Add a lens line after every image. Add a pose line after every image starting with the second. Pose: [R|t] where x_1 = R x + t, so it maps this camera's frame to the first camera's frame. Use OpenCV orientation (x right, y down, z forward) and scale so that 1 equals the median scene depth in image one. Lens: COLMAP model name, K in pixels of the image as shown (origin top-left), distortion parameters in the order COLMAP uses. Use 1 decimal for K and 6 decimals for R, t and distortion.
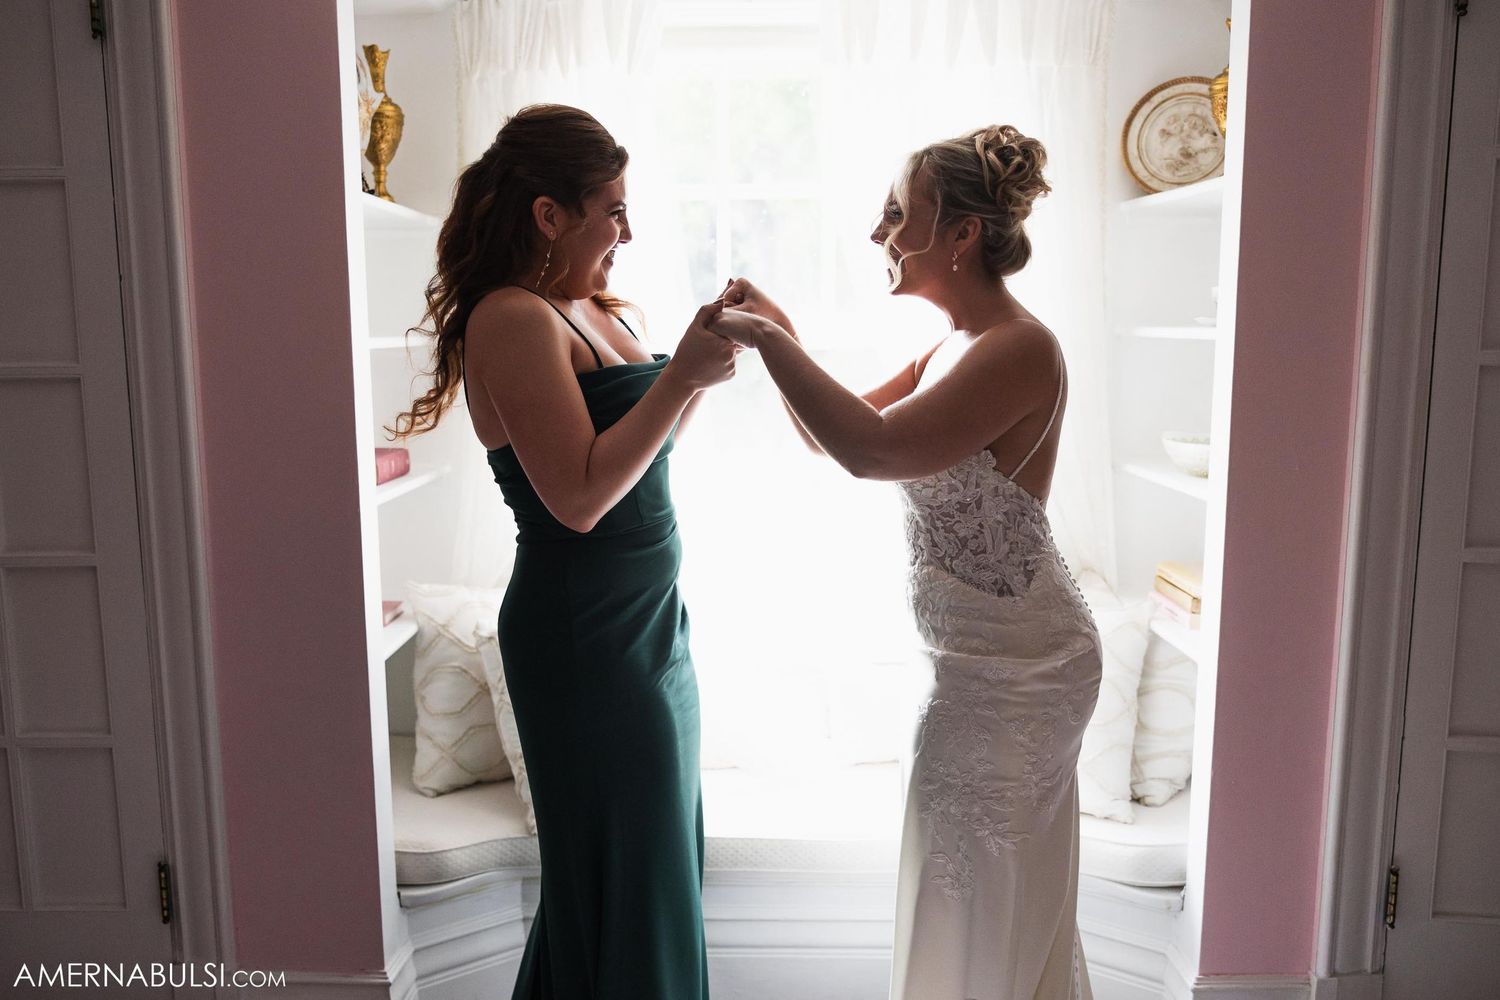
lens RADIAL K [[1340.4, 0, 676.1], [0, 1340.4, 566.5], [0, 0, 1]] dist [-0.049870, -0.011417]
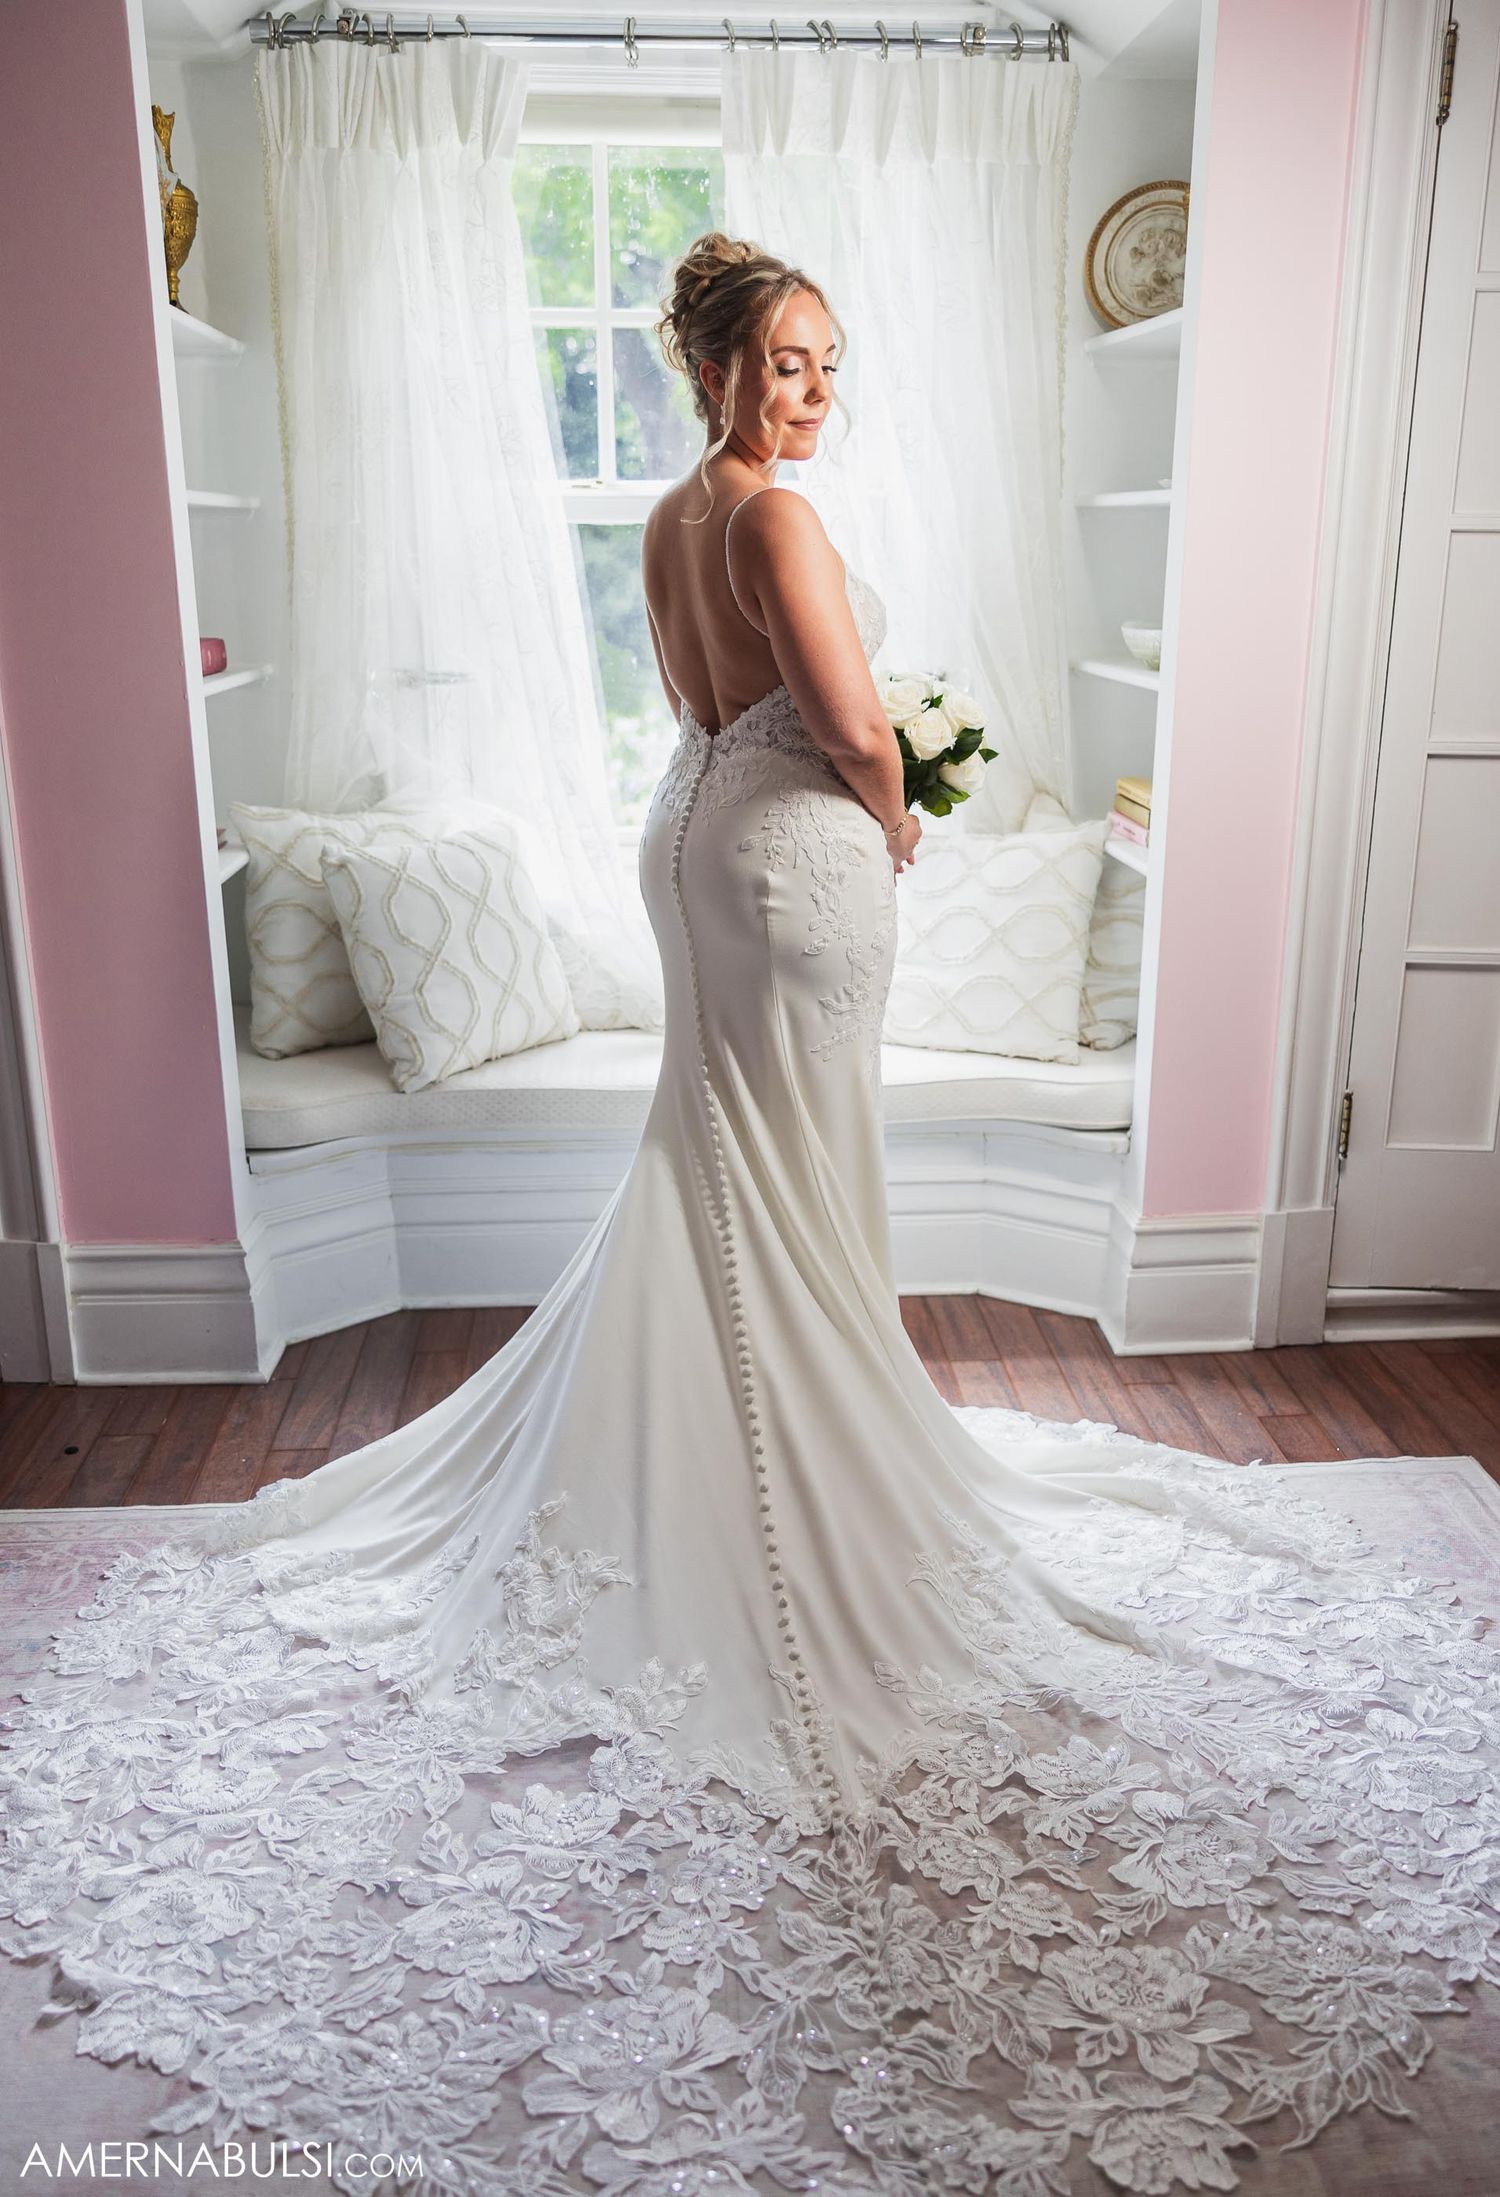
lens RADIAL K [[1920.1, 0, 769.4], [0, 1920.1, 1164.5], [0, 0, 1]] dist [-0.012273, 0.004375]
pose [[0.992645, -0.026150, 0.118206, -0.017489], [0.009344, 0.990029, 0.140553, 0.069984], [-0.120703, -0.138415, 0.982991, -0.238904]]
